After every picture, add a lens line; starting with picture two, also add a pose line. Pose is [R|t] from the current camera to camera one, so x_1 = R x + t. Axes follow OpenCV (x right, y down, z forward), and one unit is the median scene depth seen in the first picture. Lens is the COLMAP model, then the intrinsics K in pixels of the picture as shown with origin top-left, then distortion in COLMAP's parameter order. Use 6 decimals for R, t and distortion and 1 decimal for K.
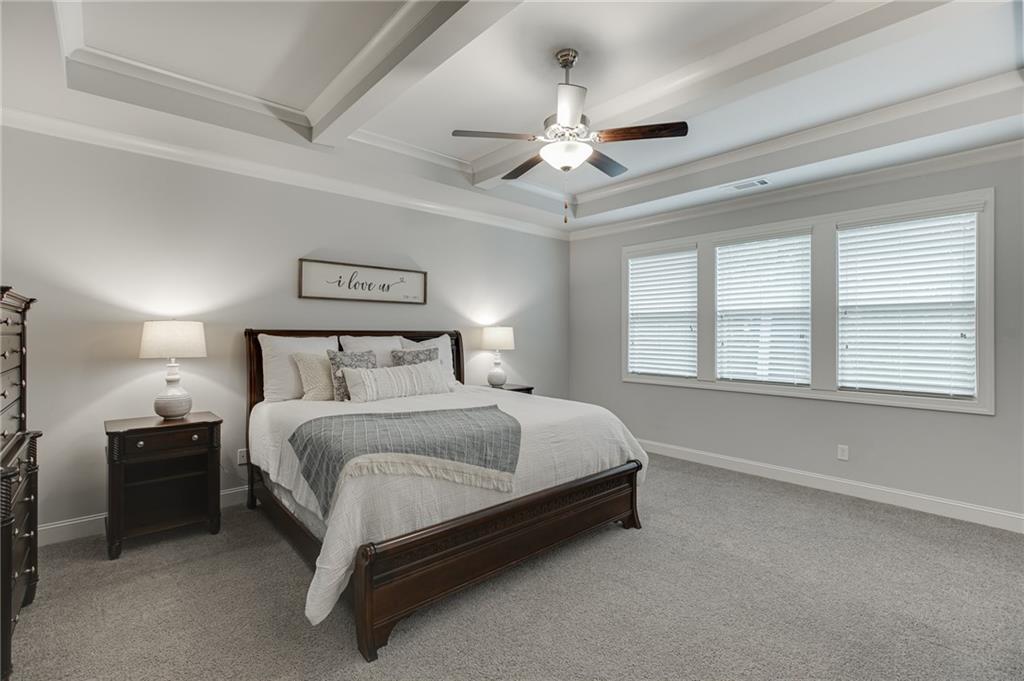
lens RADIAL K [[492.7, 0, 494.9], [0, 492.7, 338.1], [0, 0, 1]] dist [0.006438, -0.000032]
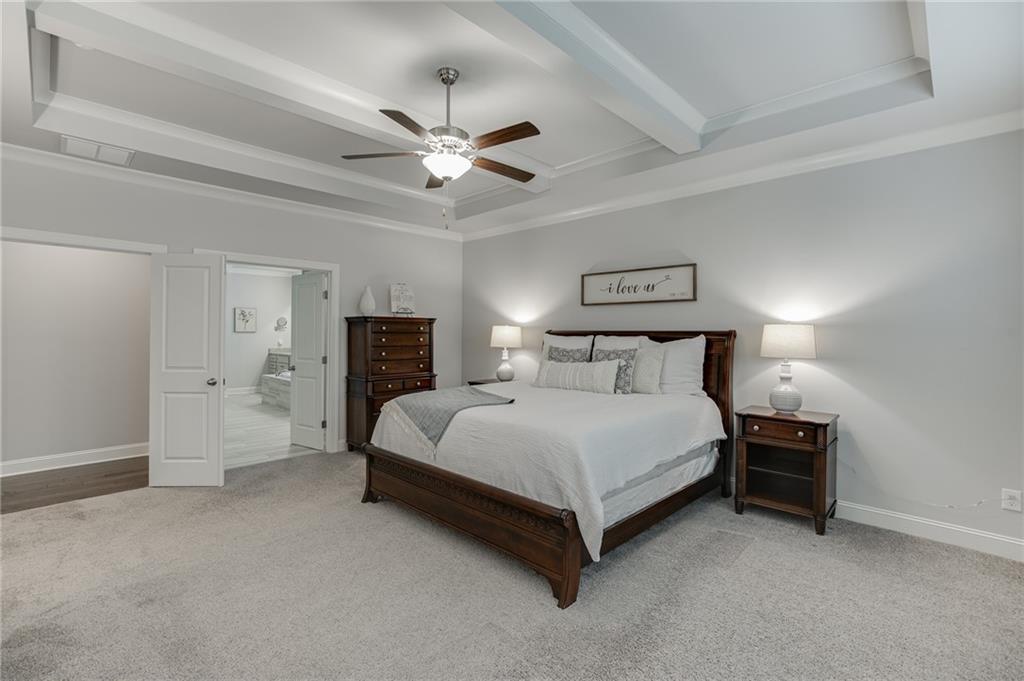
lens RADIAL K [[466.7, 0, 512.0], [0, 466.7, 339.9], [0, 0, 1]] dist [-0.008175, 0.002368]
pose [[0.049123, 0.012584, -0.998713, 0.716559], [-0.016436, 0.999795, 0.011789, -0.002851], [0.998658, 0.015836, 0.049320, 0.672095]]
